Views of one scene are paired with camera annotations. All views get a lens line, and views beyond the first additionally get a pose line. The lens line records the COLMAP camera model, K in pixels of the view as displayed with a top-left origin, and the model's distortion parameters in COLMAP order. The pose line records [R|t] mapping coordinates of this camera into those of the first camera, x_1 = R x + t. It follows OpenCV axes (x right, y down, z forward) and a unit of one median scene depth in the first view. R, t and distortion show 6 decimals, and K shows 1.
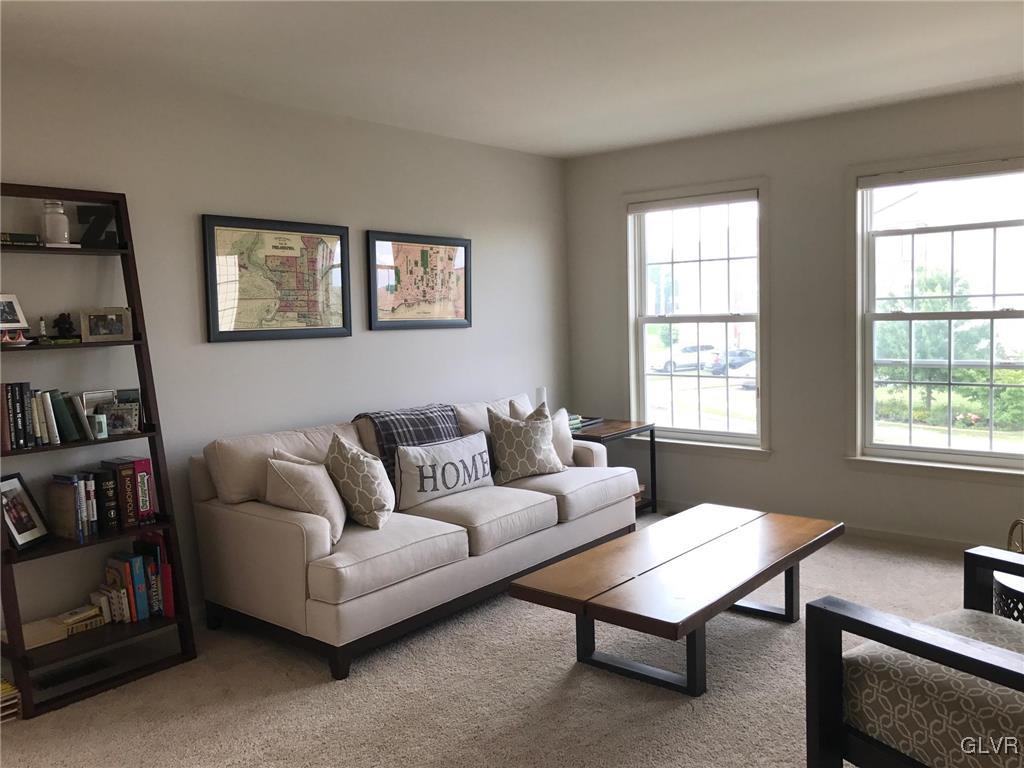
lens RADIAL K [[843.6, 0, 512.0], [0, 843.6, 384.0], [0, 0, 1]] dist [0.107947, -0.159630]
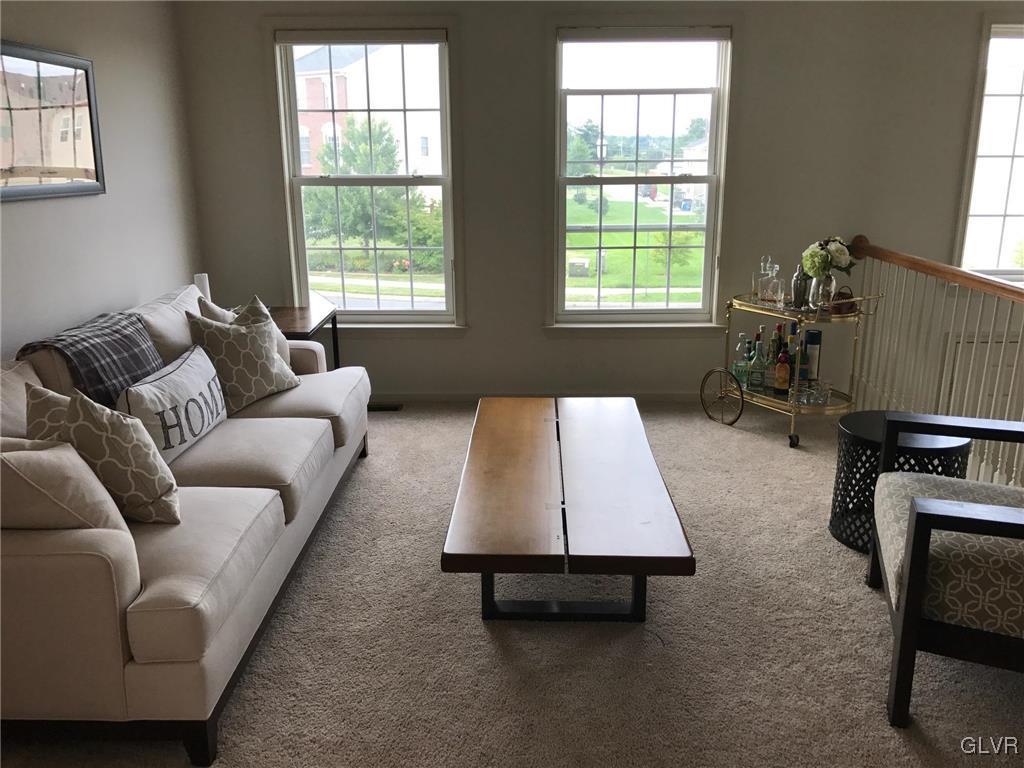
lens RADIAL K [[848.8, 0, 512.0], [0, 848.8, 384.0], [0, 0, 1]] dist [0.003502, 0.001695]
pose [[0.787650, -0.145409, 0.598718, -0.279394], [0.041381, 0.982042, 0.184067, -0.036397], [-0.614731, -0.120205, 0.779523, 0.293279]]
